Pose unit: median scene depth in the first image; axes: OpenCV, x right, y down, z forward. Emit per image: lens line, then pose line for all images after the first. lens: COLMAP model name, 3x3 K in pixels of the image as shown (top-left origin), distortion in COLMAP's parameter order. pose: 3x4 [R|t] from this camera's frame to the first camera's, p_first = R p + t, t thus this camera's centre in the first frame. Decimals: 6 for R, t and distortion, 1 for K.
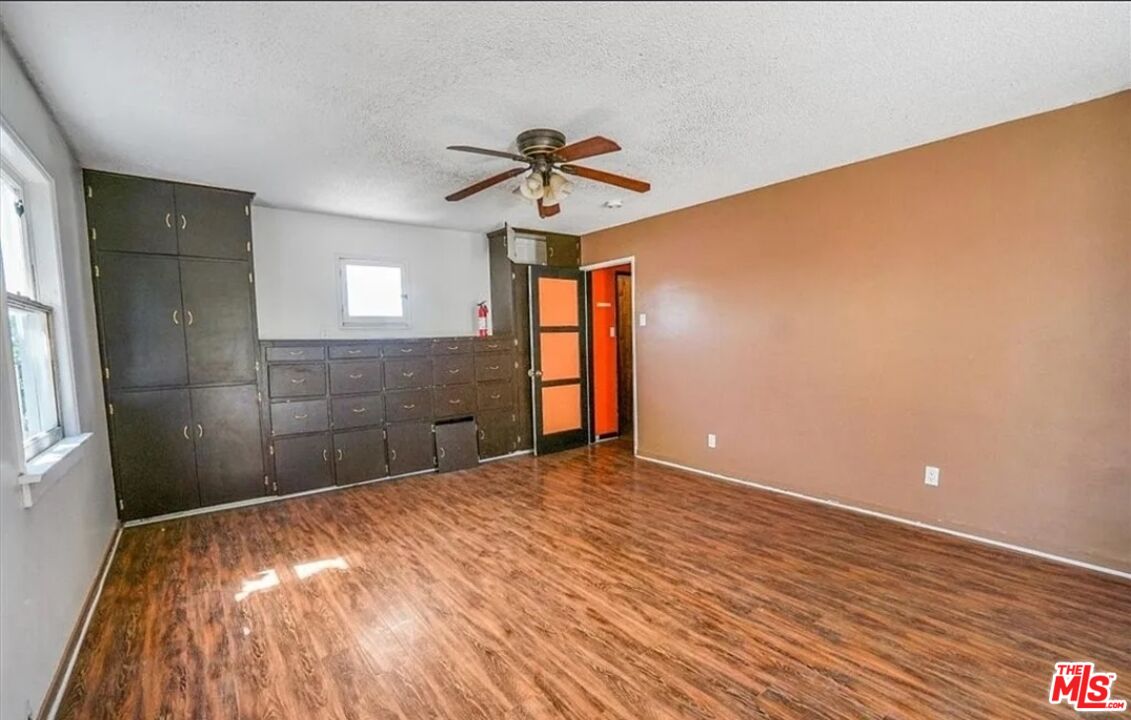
lens RADIAL K [[486.5, 0, 566.1], [0, 486.5, 380.0], [0, 0, 1]] dist [-0.031386, 0.008975]
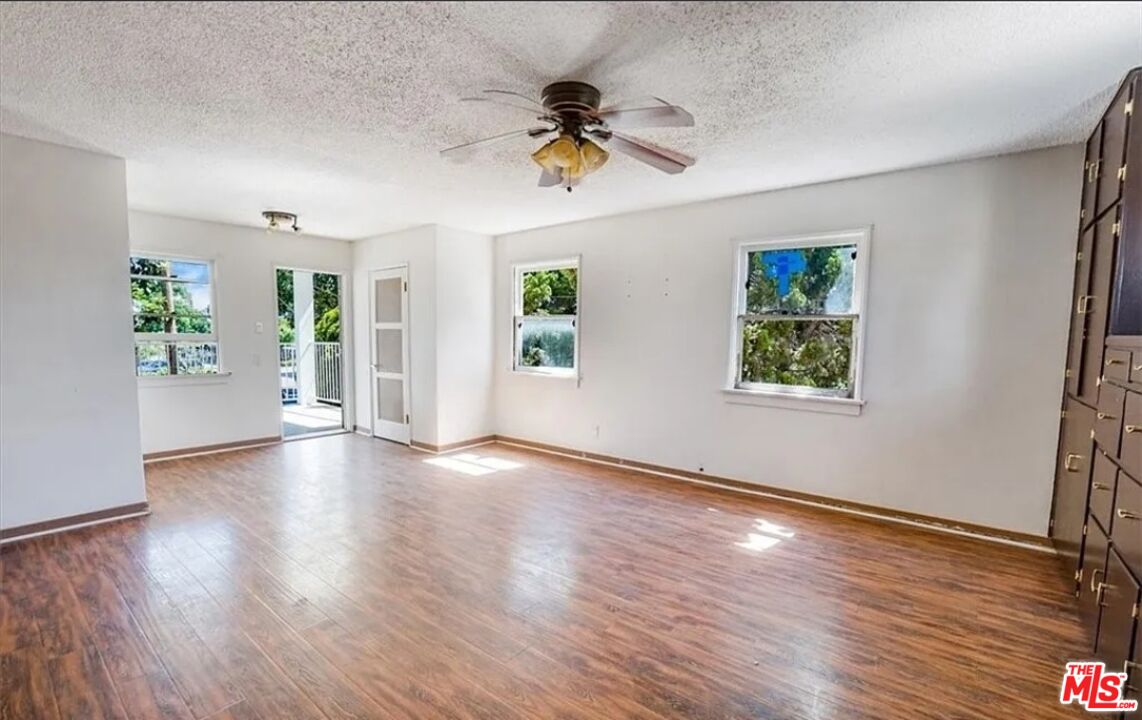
lens RADIAL K [[504.2, 0, 569.5], [0, 504.2, 381.9], [0, 0, 1]] dist [-0.013661, -0.000008]
pose [[-0.973889, 0.029626, -0.225085, 0.134316], [-0.010277, 0.984679, 0.174073, -0.142674], [0.226793, 0.171841, -0.958663, 1.633527]]
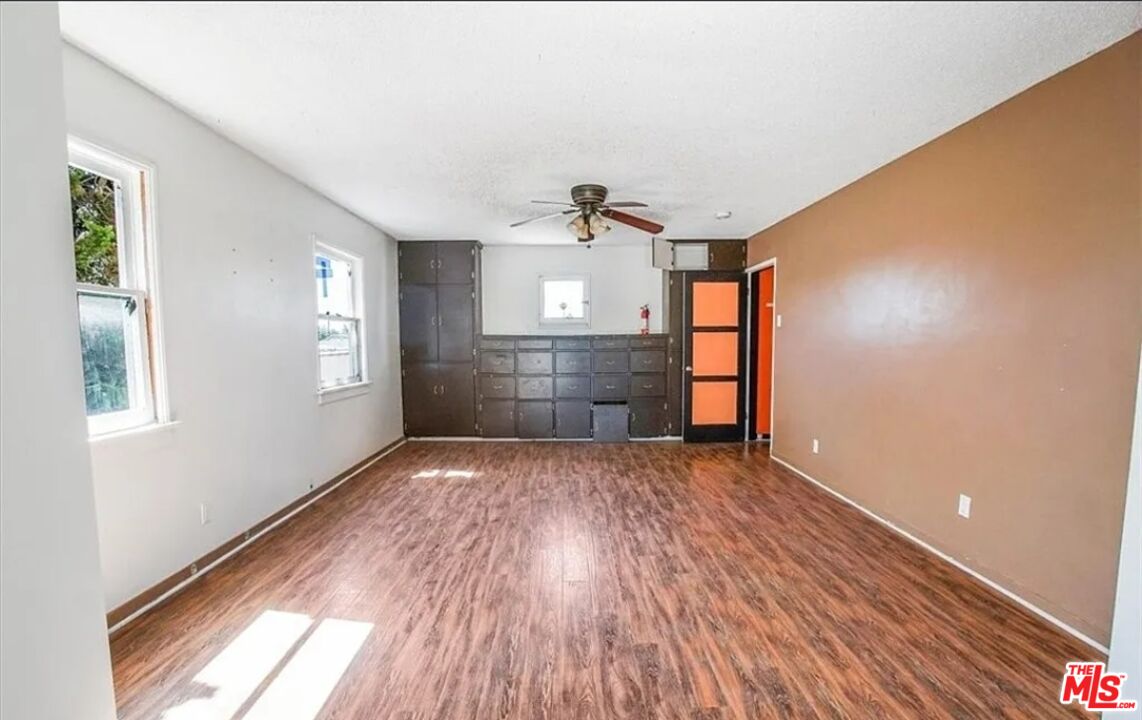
lens RADIAL K [[503.4, 0, 569.0], [0, 503.4, 376.5], [0, 0, 1]] dist [-0.043866, 0.000230]
pose [[0.792876, 0.063500, -0.606065, 0.676150], [-0.064574, 0.997711, 0.020056, -0.002023], [0.605952, 0.023234, 0.795162, -0.121257]]
